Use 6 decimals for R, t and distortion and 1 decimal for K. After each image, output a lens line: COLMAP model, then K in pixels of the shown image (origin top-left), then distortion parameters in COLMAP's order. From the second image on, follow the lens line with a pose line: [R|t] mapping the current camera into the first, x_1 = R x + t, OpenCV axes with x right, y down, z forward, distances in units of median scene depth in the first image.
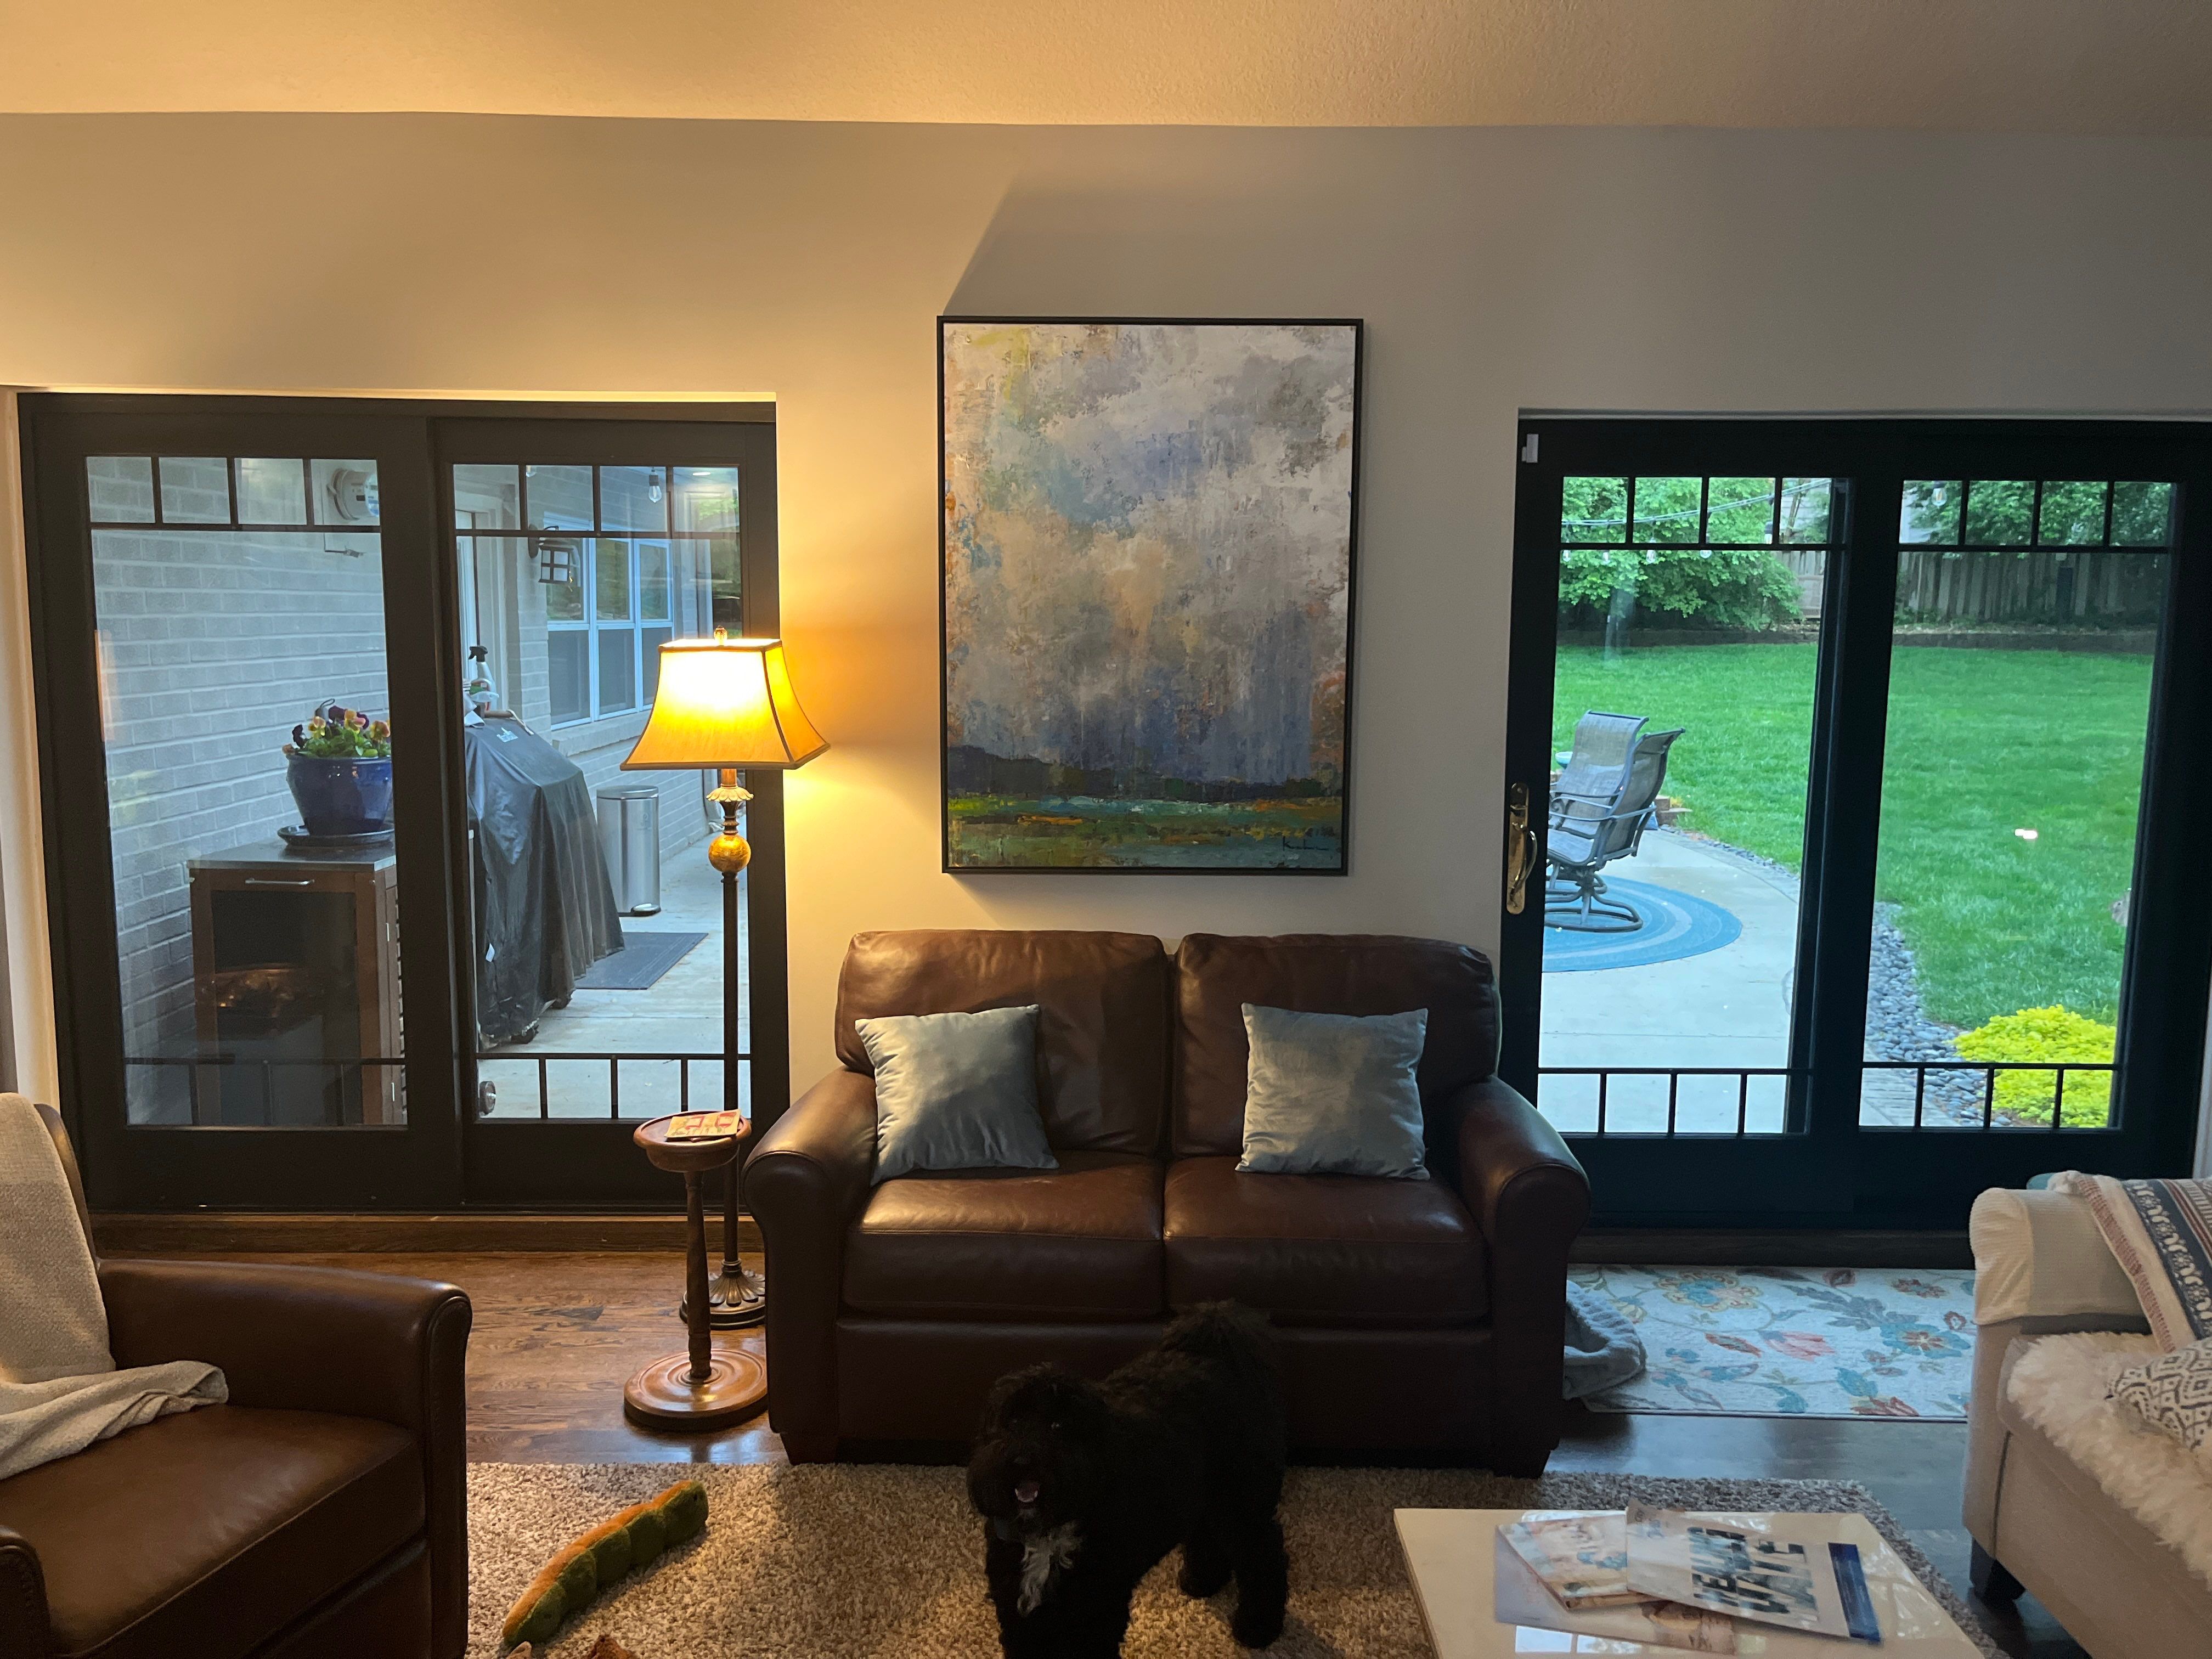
lens RADIAL K [[1634.6, 0, 1101.2], [0, 1634.6, 812.3], [0, 0, 1]] dist [0.012011, 0.001020]
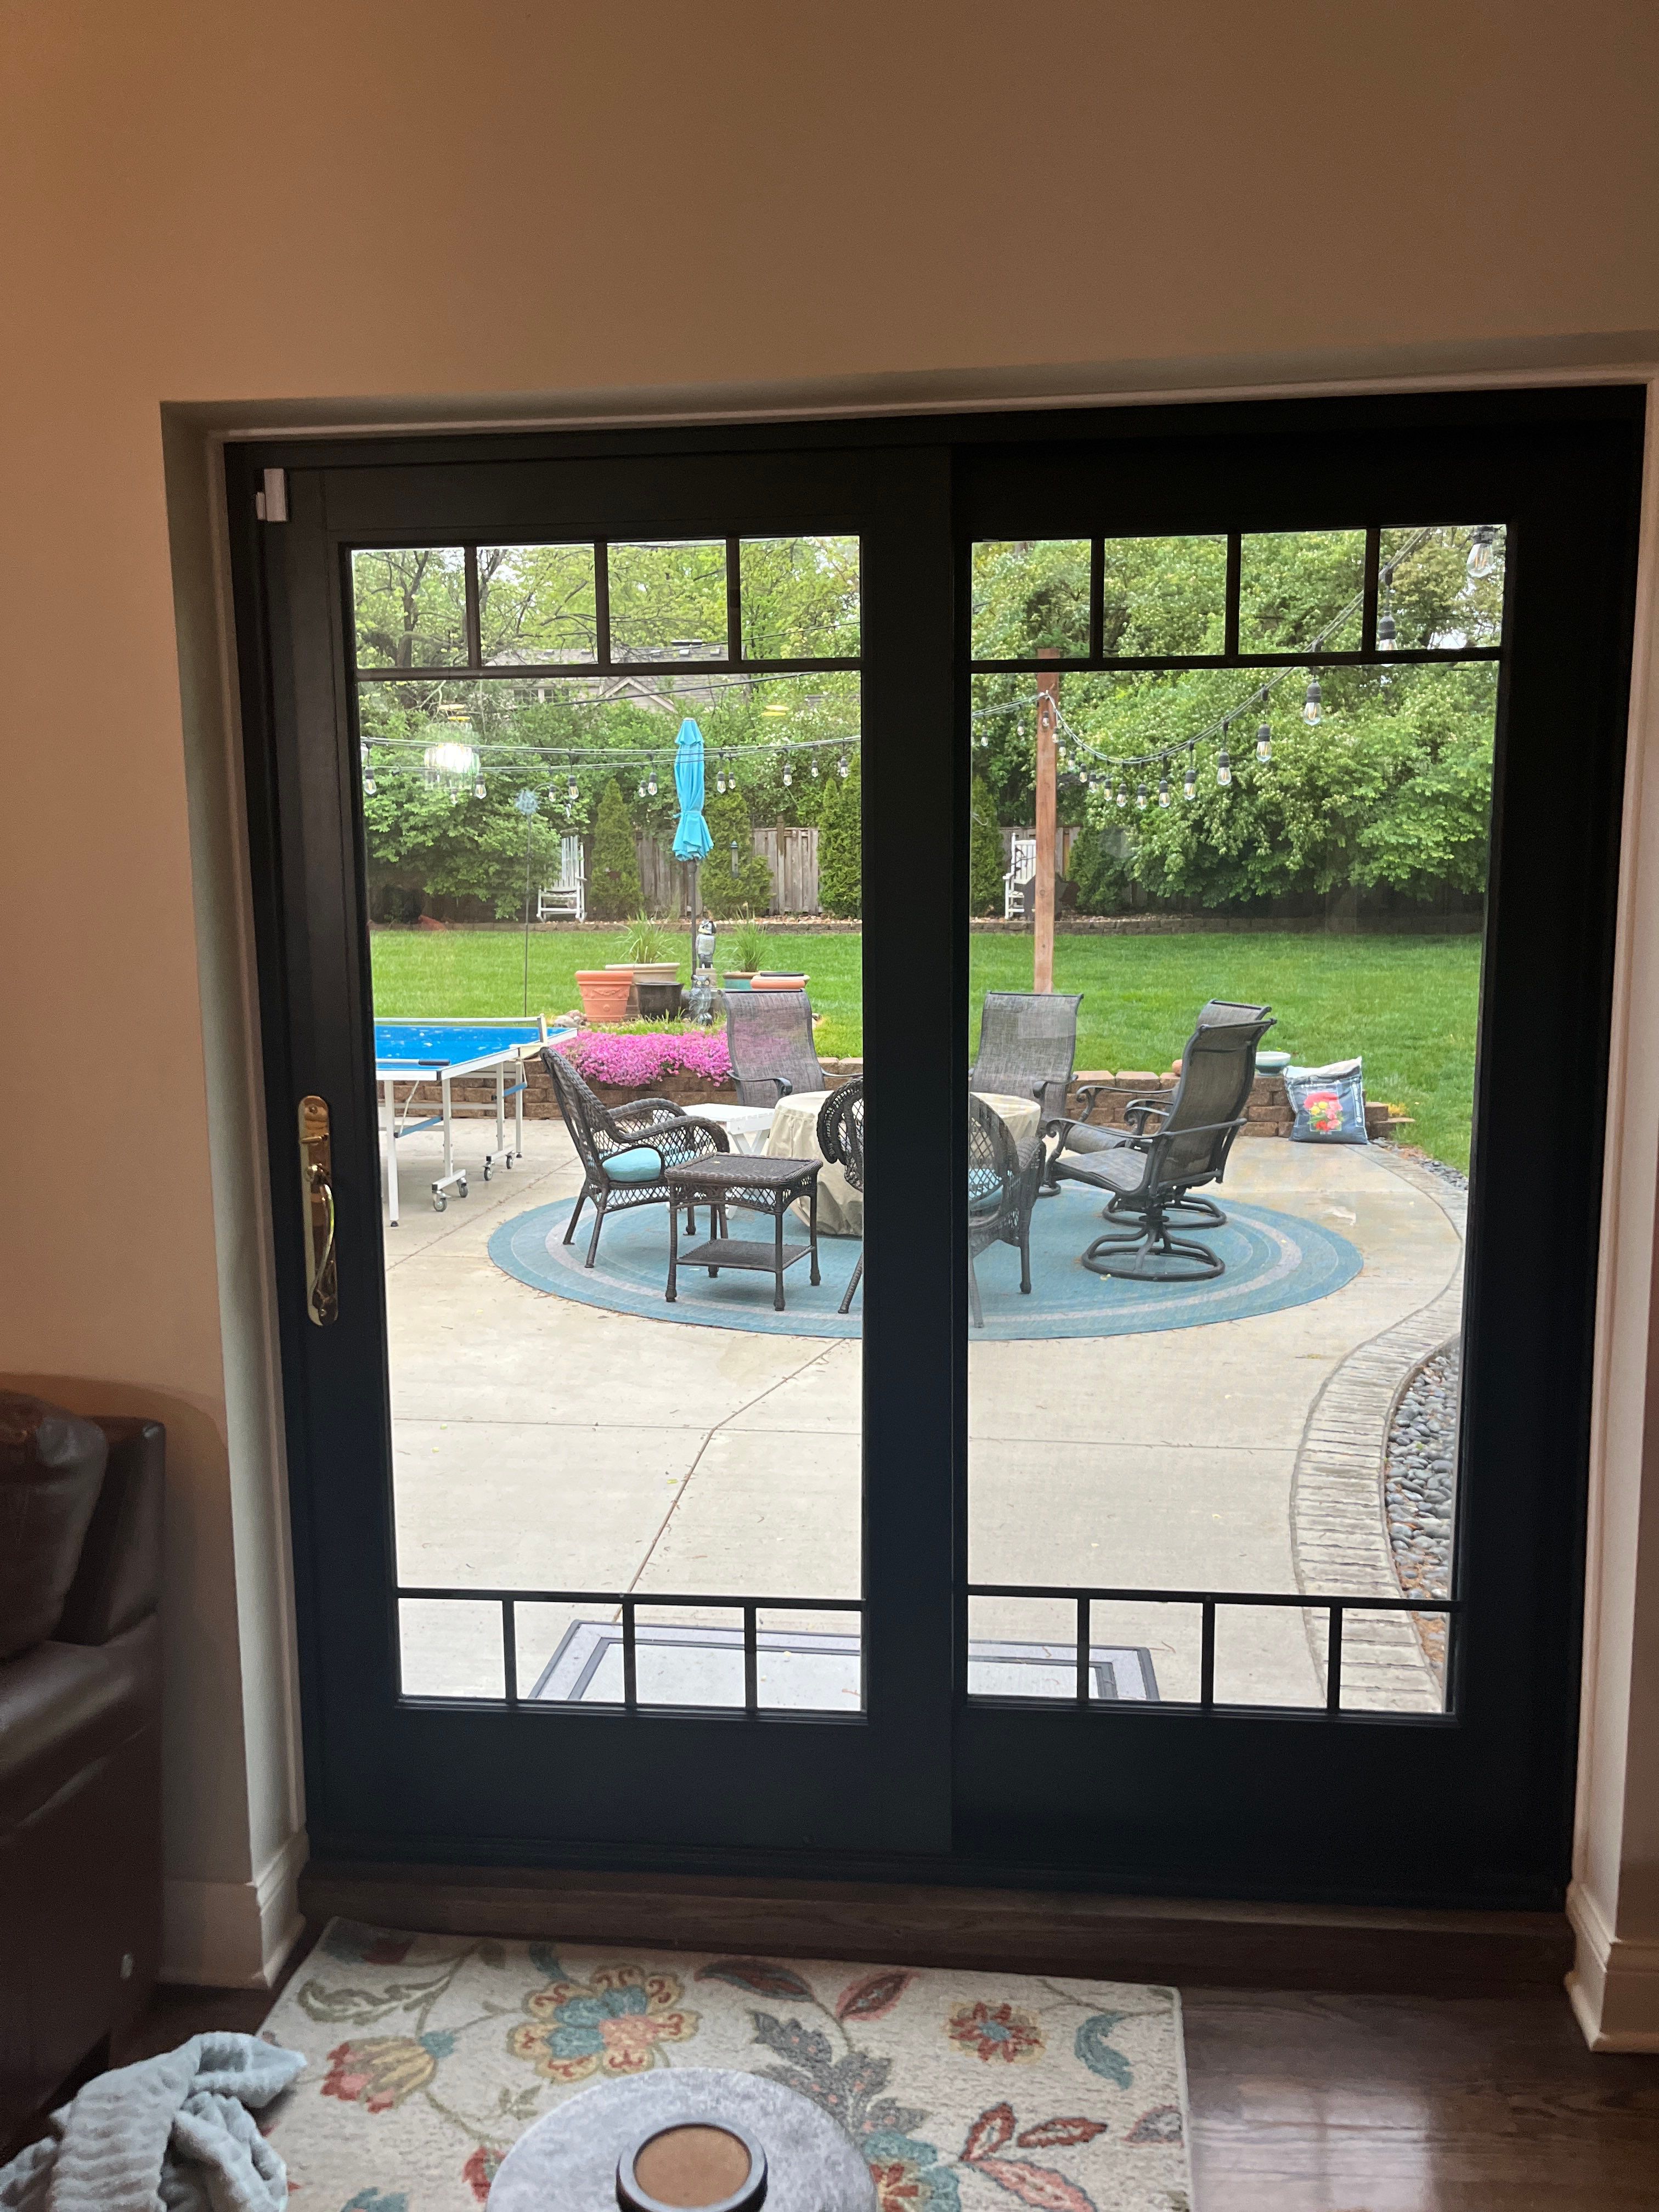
lens RADIAL K [[1634.6, 0, 832.6], [0, 1634.6, 1125.3], [0, 0, 1]] dist [0.012011, 0.001020]
pose [[0.994921, -0.003139, -0.100605, 0.489671], [0.003582, 0.999985, 0.004224, -0.010029], [0.100590, -0.004563, 0.994917, 0.449381]]
